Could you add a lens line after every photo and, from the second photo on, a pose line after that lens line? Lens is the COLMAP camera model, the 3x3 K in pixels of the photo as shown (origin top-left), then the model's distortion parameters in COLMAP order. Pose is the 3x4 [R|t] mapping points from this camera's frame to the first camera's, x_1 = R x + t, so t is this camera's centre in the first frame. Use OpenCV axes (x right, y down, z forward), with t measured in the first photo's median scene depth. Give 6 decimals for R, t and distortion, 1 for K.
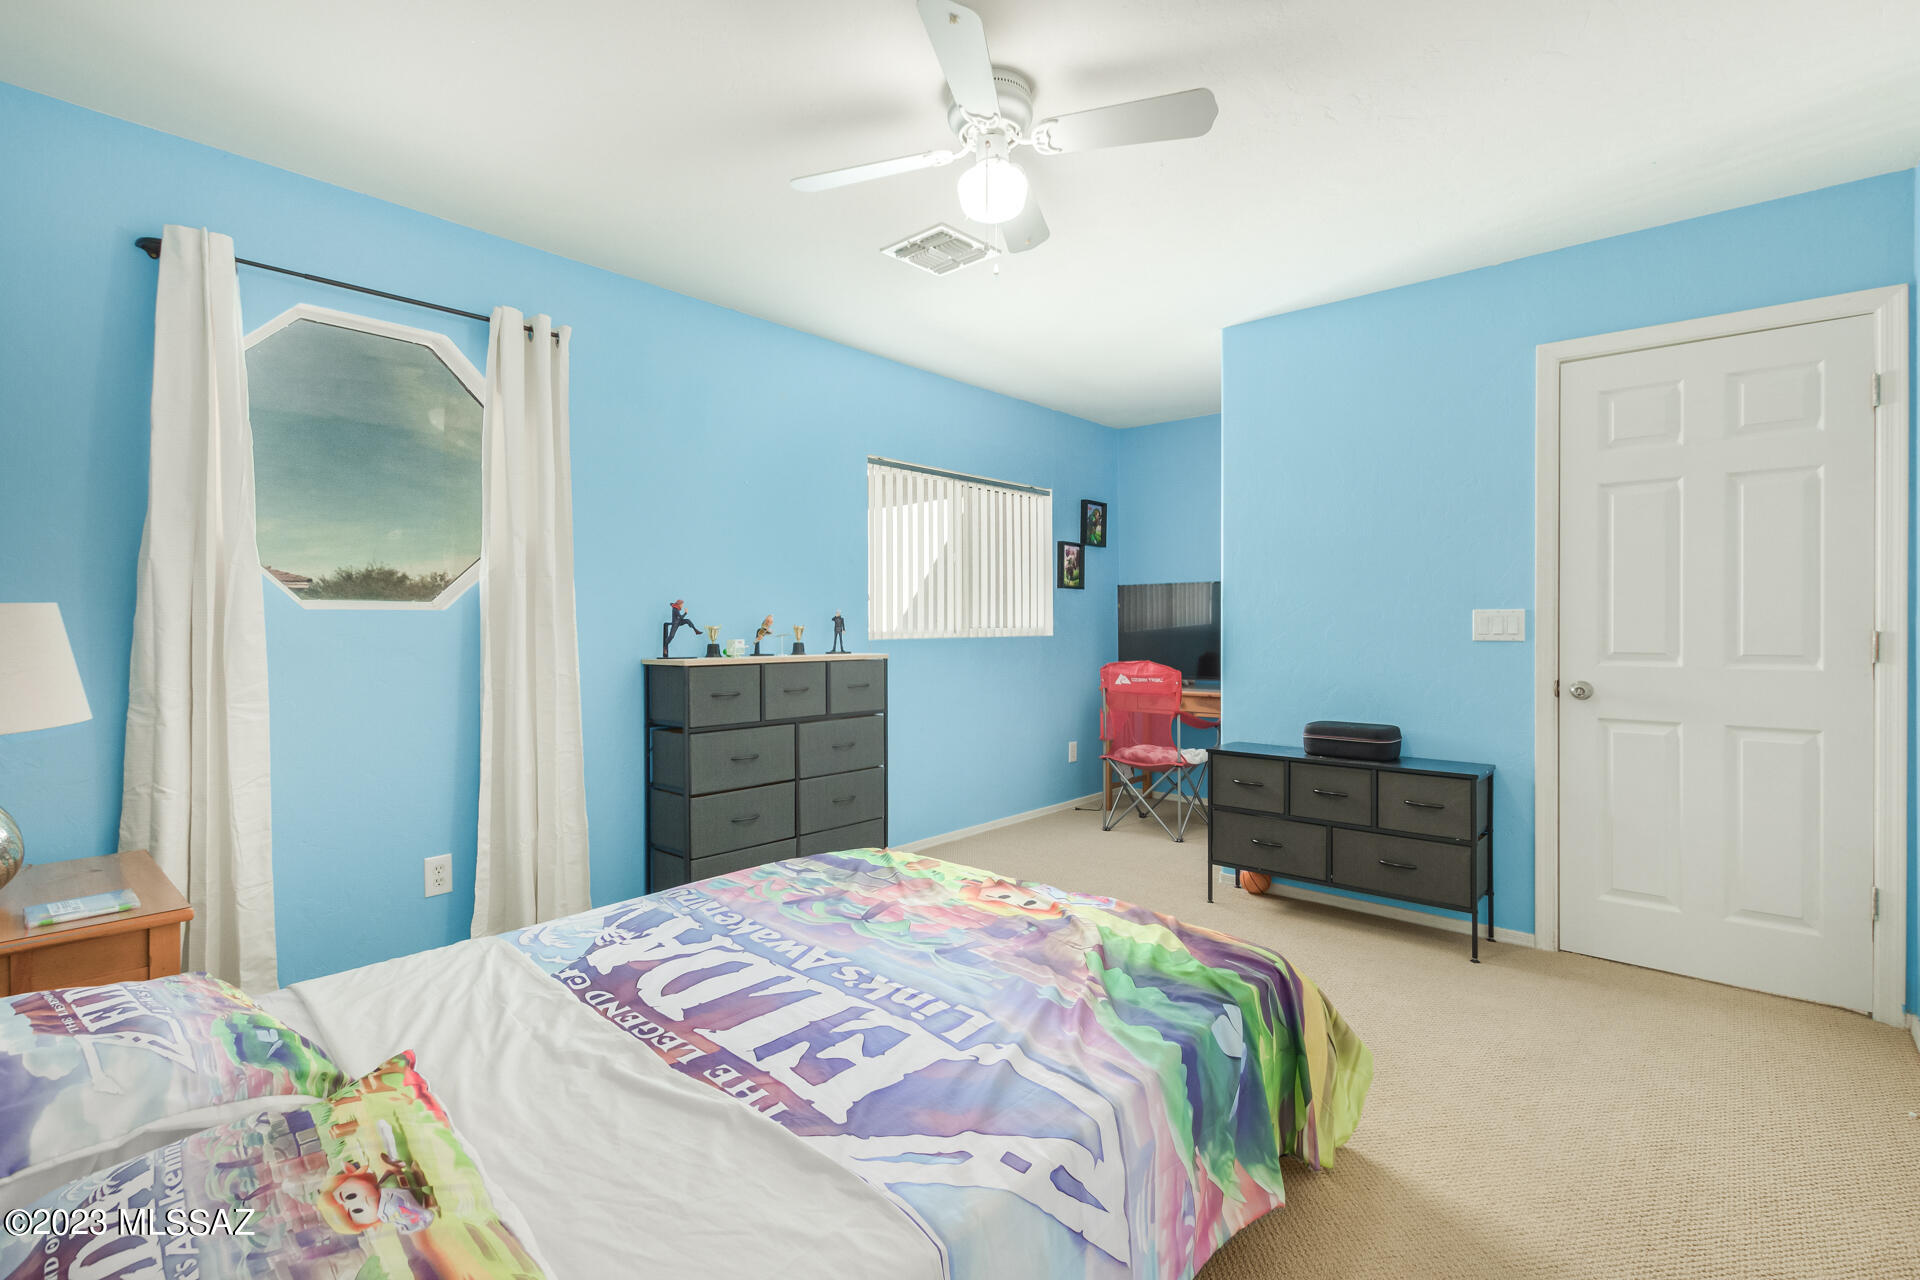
lens RADIAL K [[885.0, 0, 960.3], [0, 885.0, 624.2], [0, 0, 1]] dist [0.000587, 0.000045]
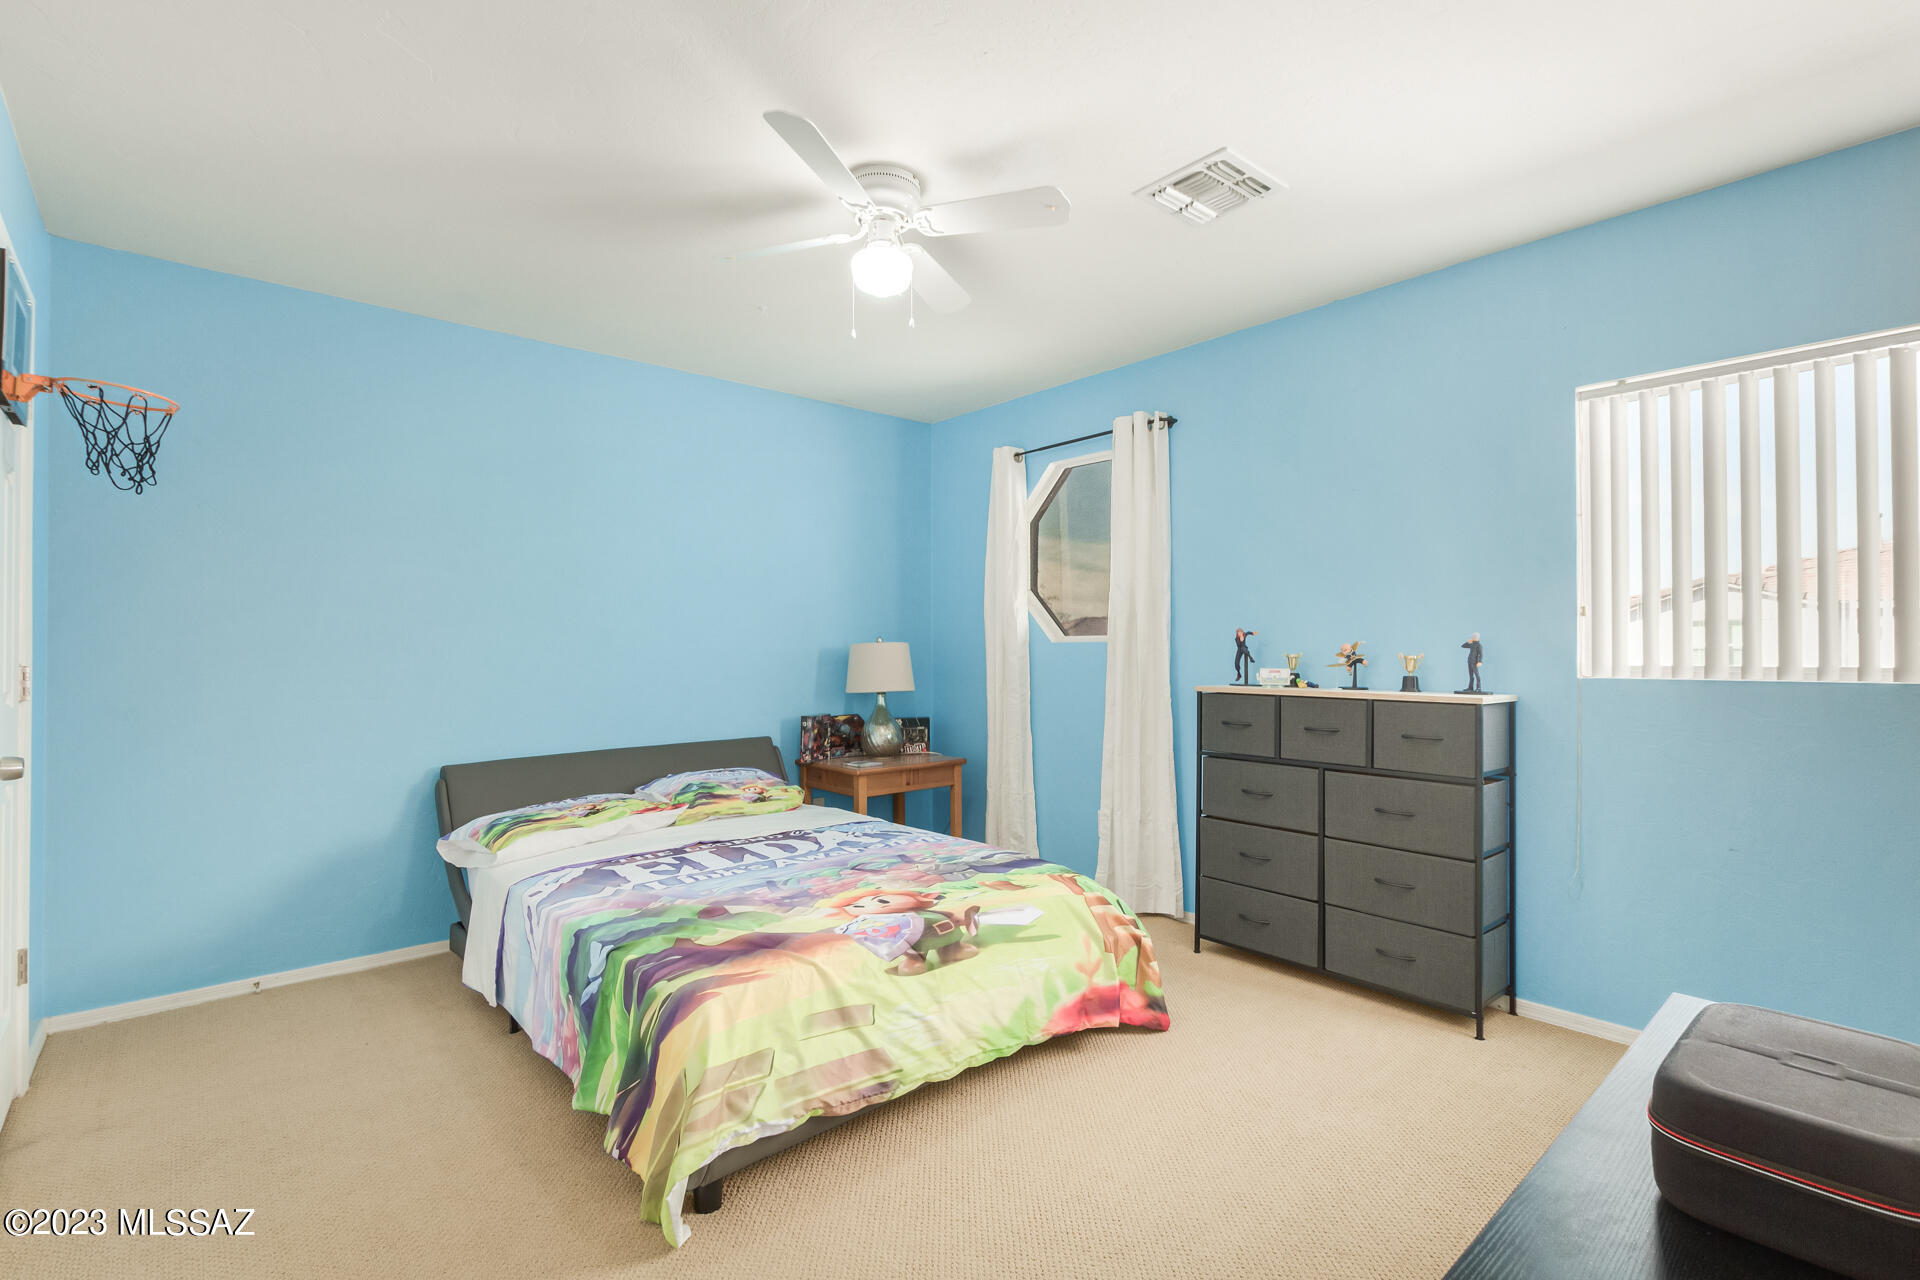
lens RADIAL K [[880.3, 0, 961.0], [0, 880.3, 644.3], [0, 0, 1]] dist [0.002527, 0.000221]
pose [[-0.118753, -0.004561, -0.992913, 0.679286], [-0.001714, 0.999989, -0.004388, -0.003651], [0.992922, 0.001180, -0.118759, 0.738612]]
